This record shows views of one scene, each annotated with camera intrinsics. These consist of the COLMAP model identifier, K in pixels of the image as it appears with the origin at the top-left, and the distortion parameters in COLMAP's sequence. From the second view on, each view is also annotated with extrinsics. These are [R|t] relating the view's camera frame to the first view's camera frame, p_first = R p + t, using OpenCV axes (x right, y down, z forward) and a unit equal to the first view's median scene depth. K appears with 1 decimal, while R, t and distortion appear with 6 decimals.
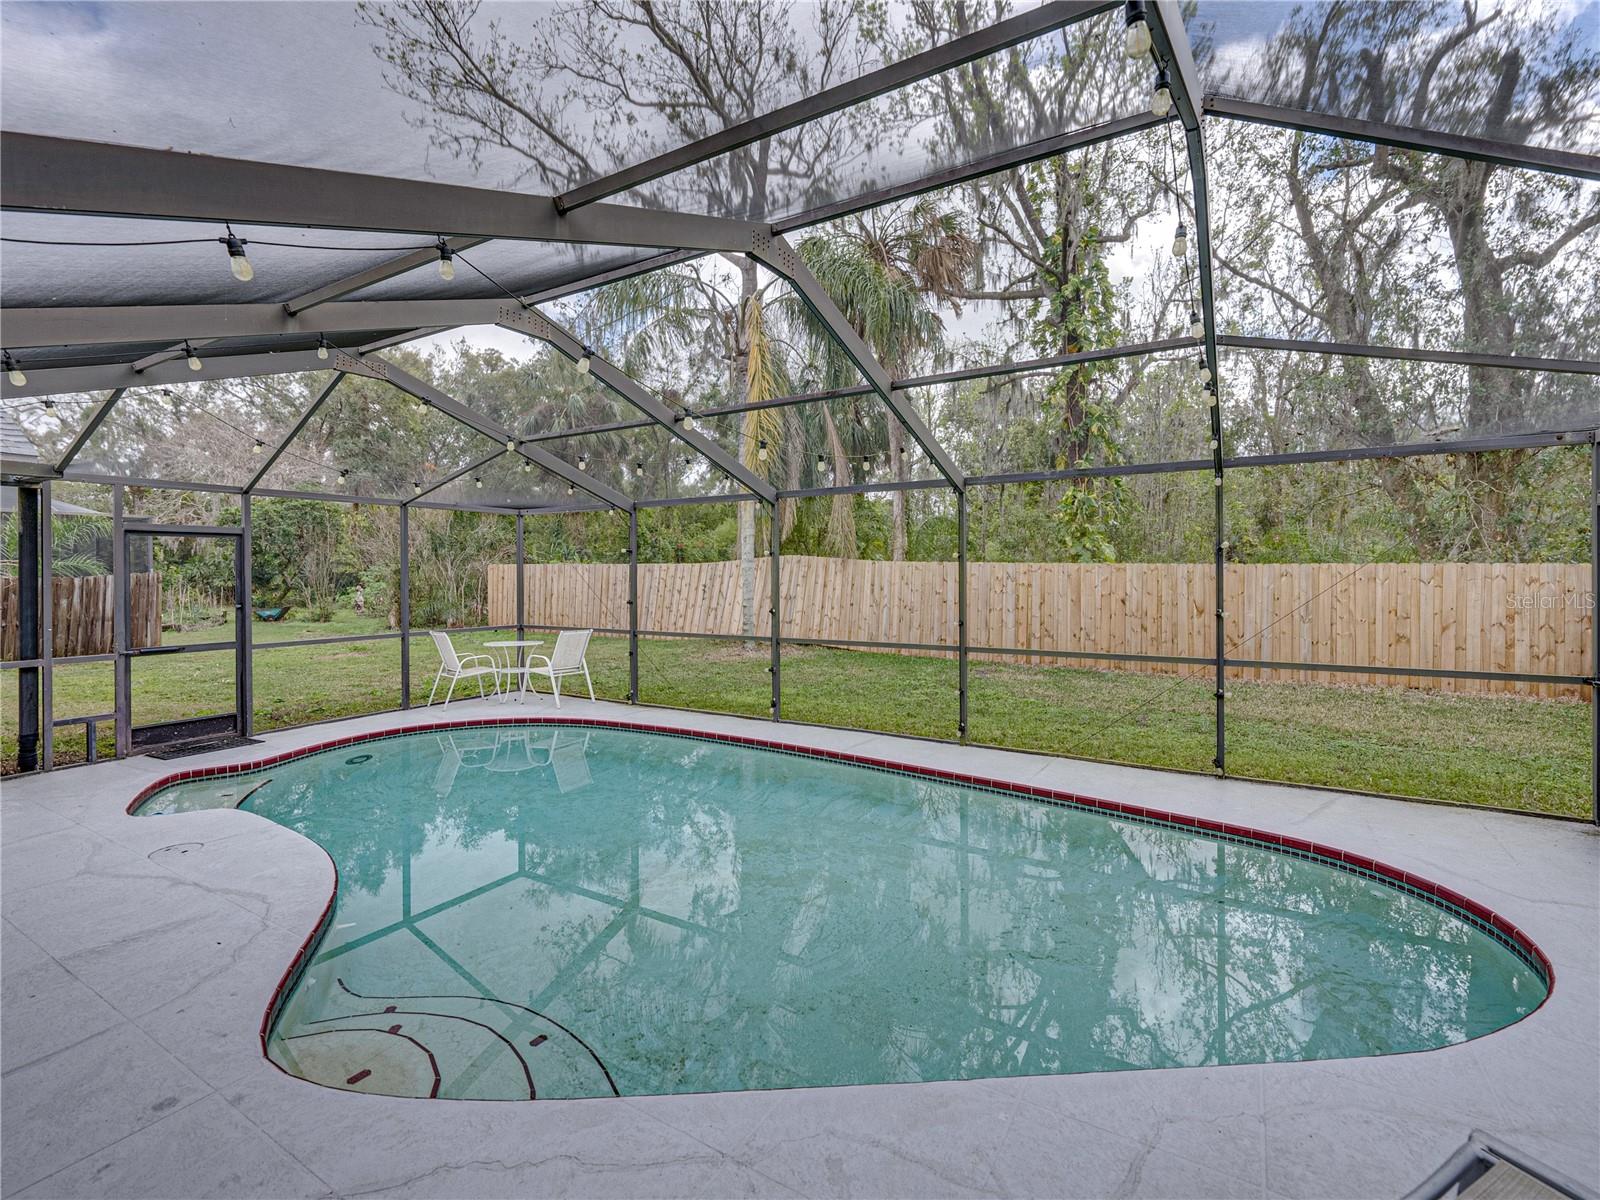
lens RADIAL K [[737.7, 0, 809.9], [0, 737.7, 570.2], [0, 0, 1]] dist [0.000171, 0.000306]
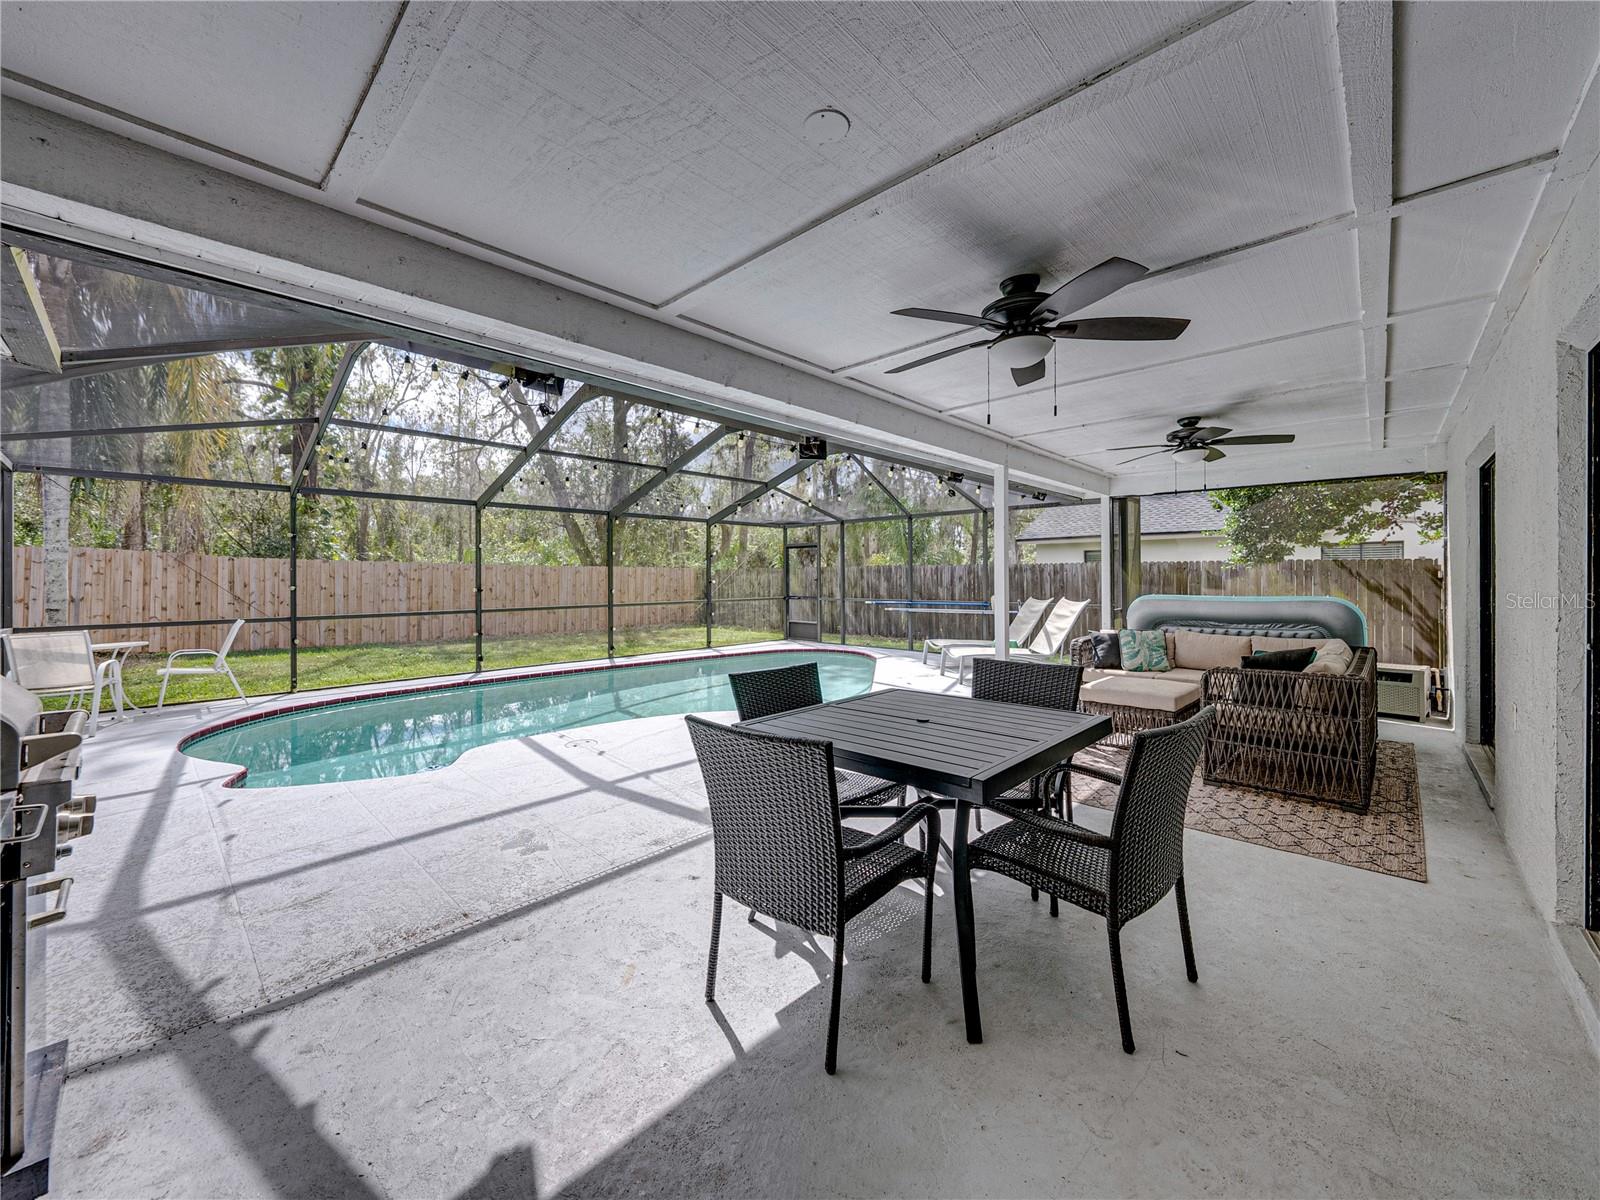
lens RADIAL K [[621.6, 0, 804.1], [0, 621.6, 577.2], [0, 0, 1]] dist [-0.003326, 0.000236]
pose [[0.205016, 0.004617, 0.978748, -0.810407], [0.005121, 0.999970, -0.005790, 0.033196], [-0.978745, 0.006199, 0.204987, 0.149822]]
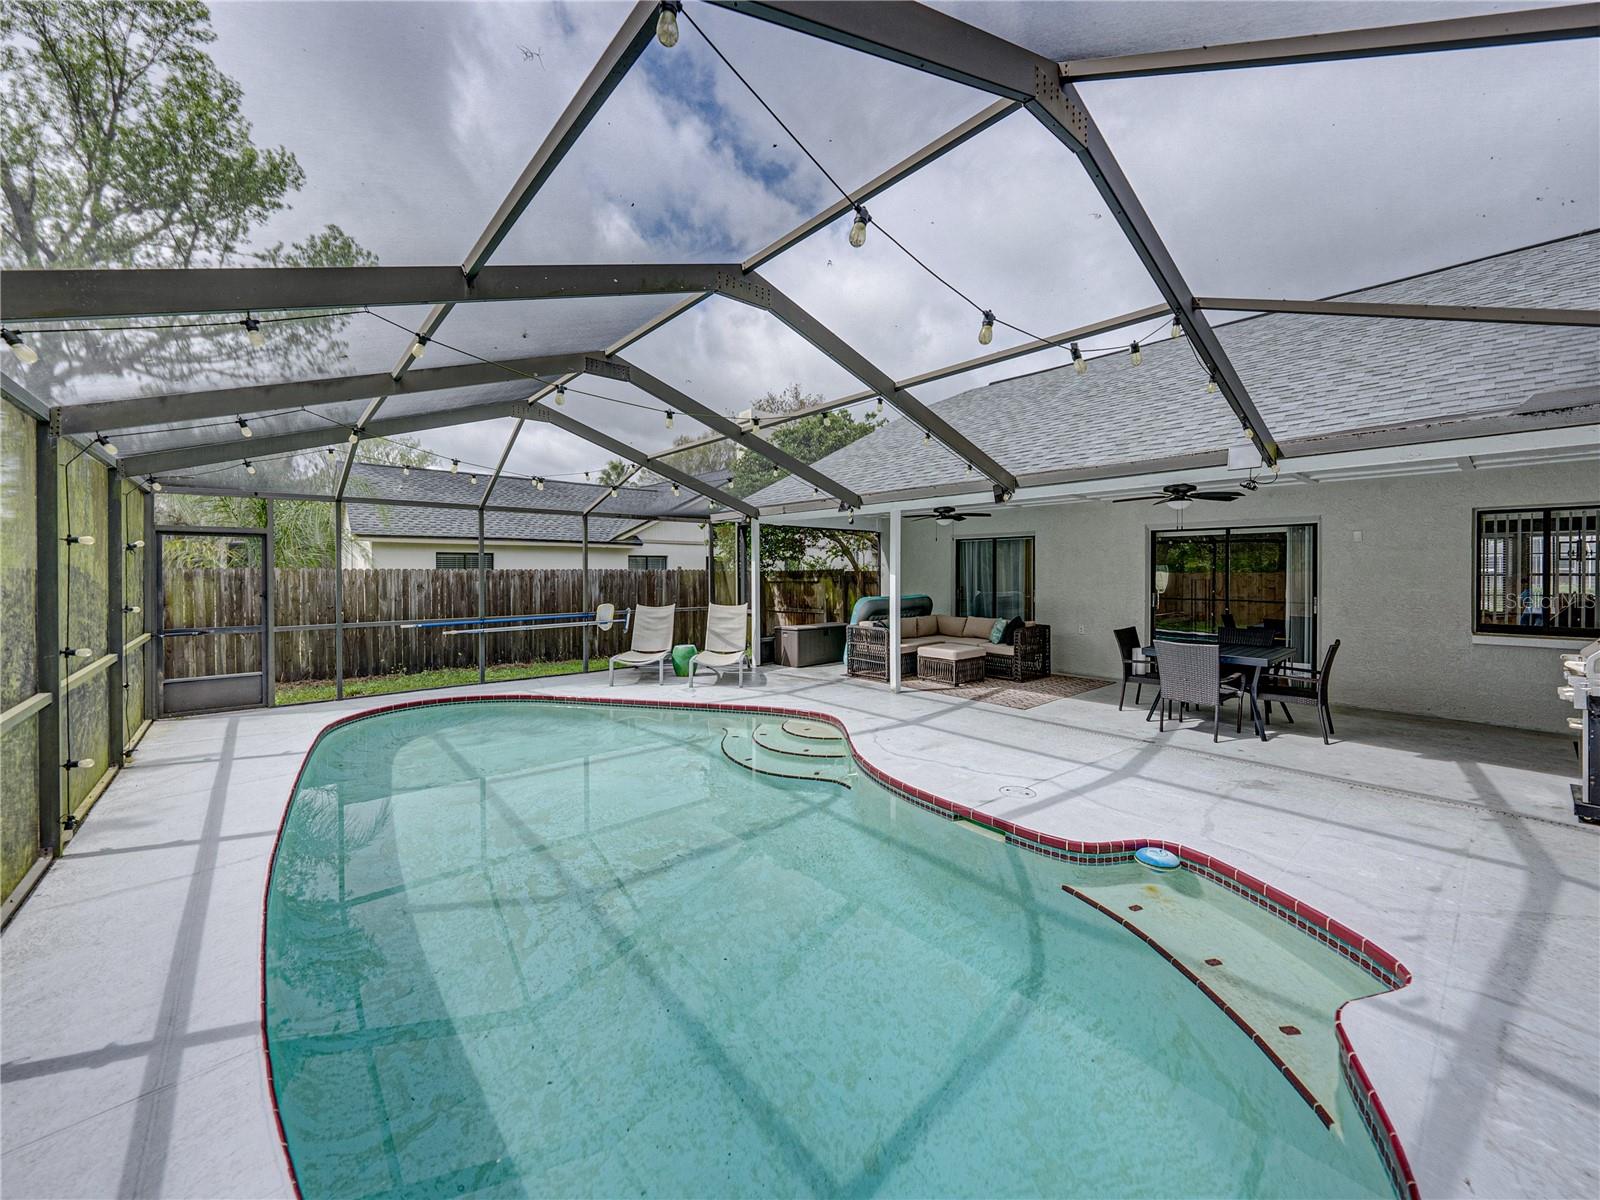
lens RADIAL K [[625.3, 0, 808.2], [0, 625.3, 574.4], [0, 0, 1]] dist [-0.000130, -0.000100]
pose [[-0.953111, 0.004718, 0.302583, -0.358159], [0.007414, 0.999942, 0.007765, 0.005763], [-0.302529, 0.009644, -0.953091, 0.881253]]
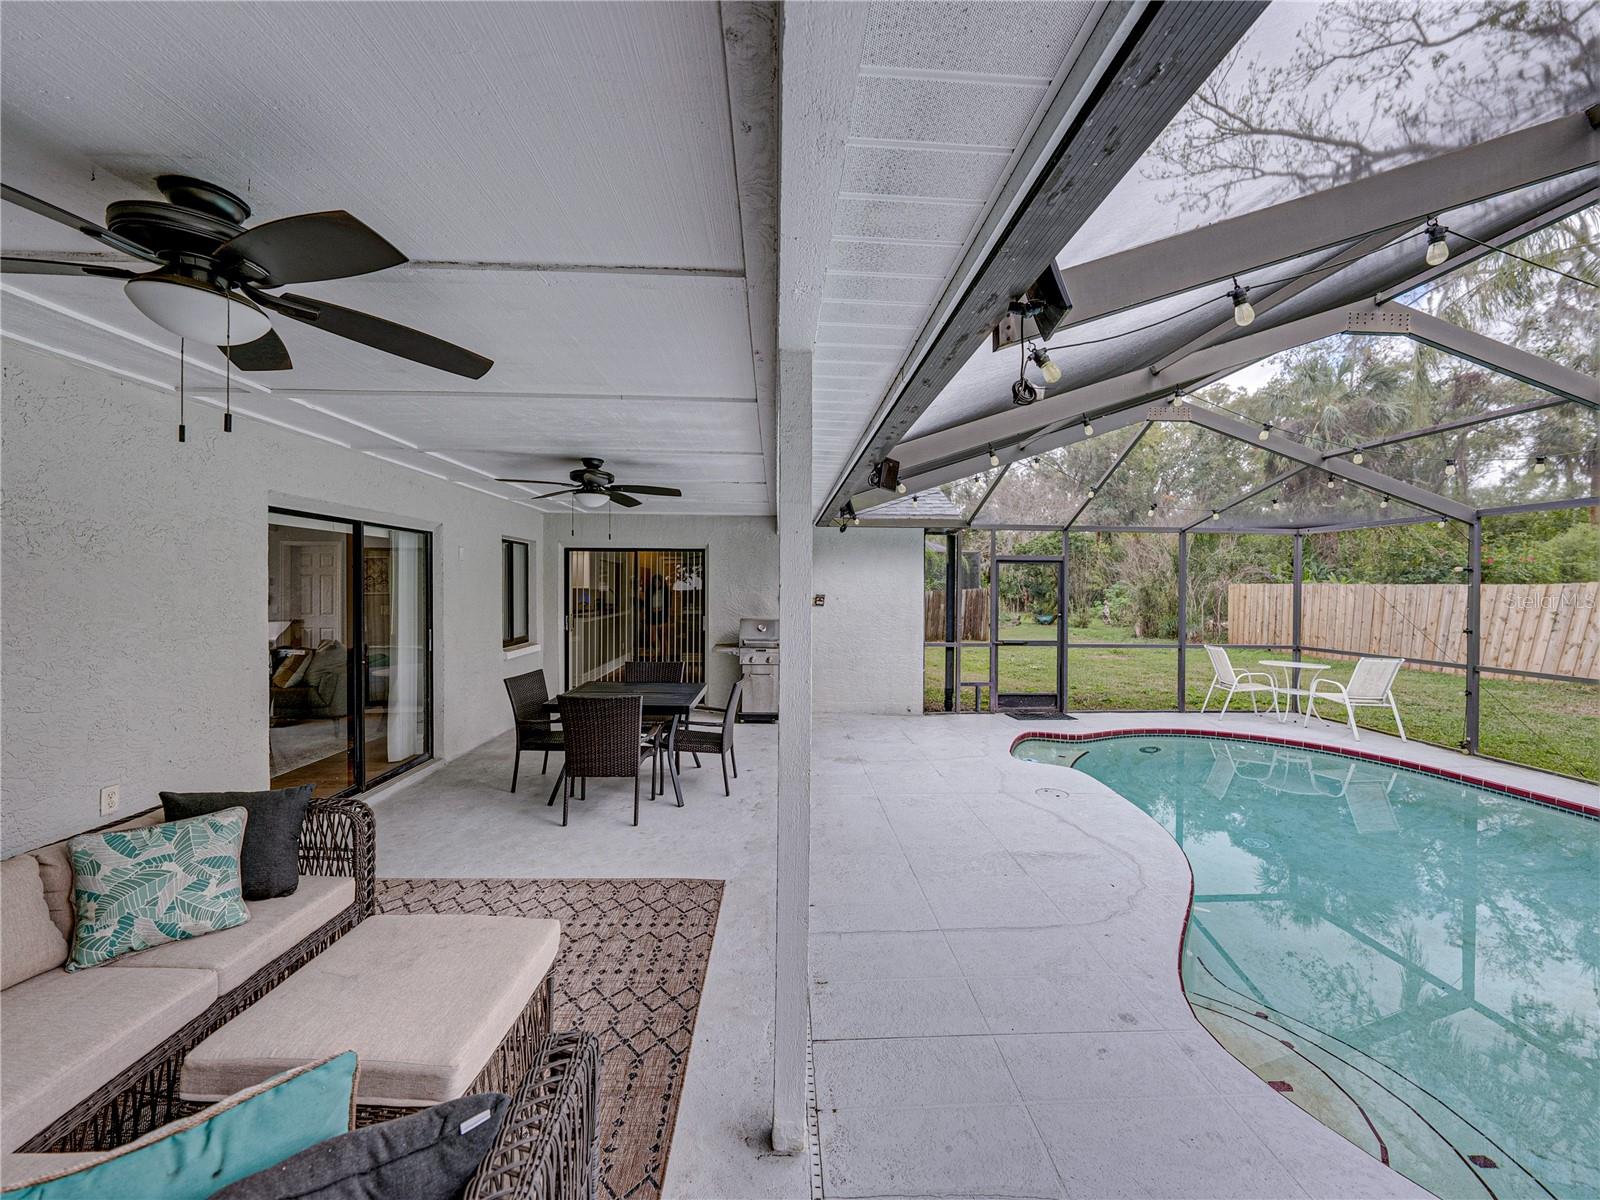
lens RADIAL K [[616.7, 0, 800.4], [0, 616.7, 589.7], [0, 0, 1]] dist [-0.002404, -0.000205]
pose [[0.549749, 0.013188, -0.835226, -0.070229], [-0.011102, 0.999902, 0.008481, -0.000791], [0.835256, 0.004610, 0.549841, -0.008290]]
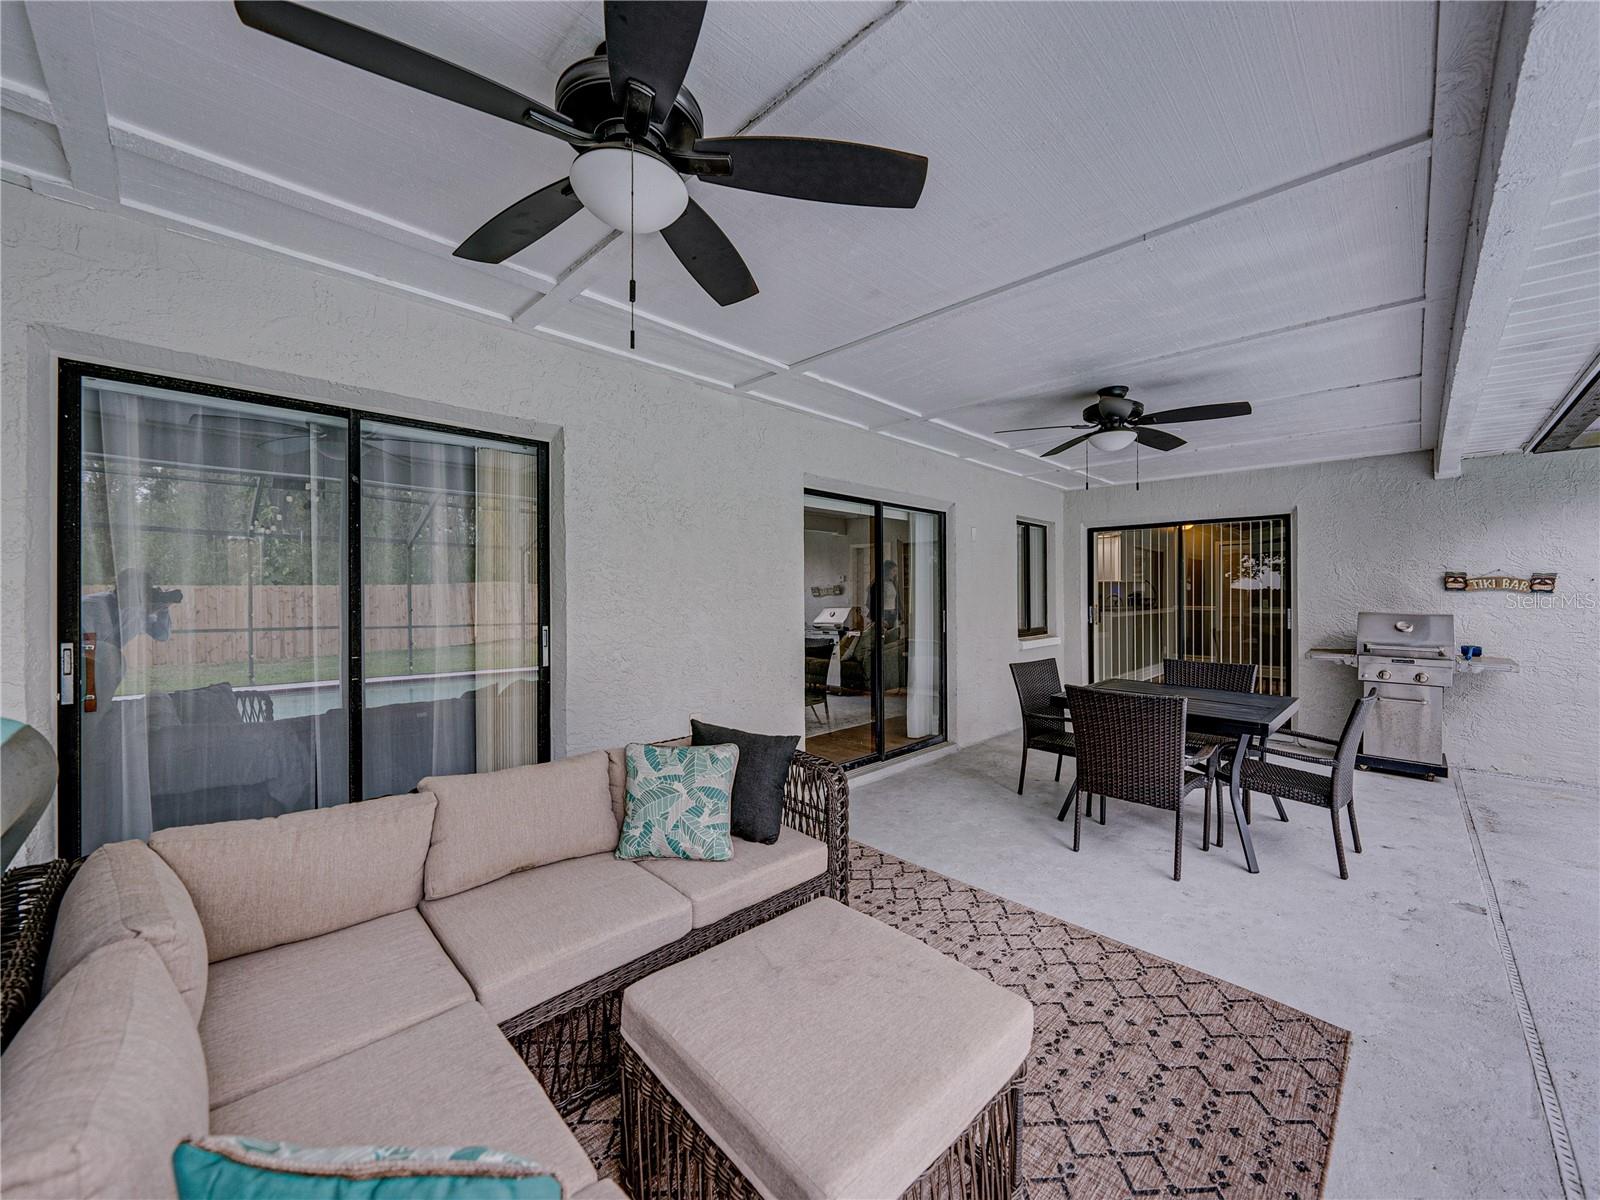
lens RADIAL K [[618.5, 0, 800.5], [0, 618.5, 593.4], [0, 0, 1]] dist [-0.002104, -0.000183]
pose [[-0.233282, 0.005870, -0.972391, -0.147152], [-0.000137, 0.999982, 0.006069, 0.023759], [0.972409, 0.001549, -0.233277, 0.021641]]
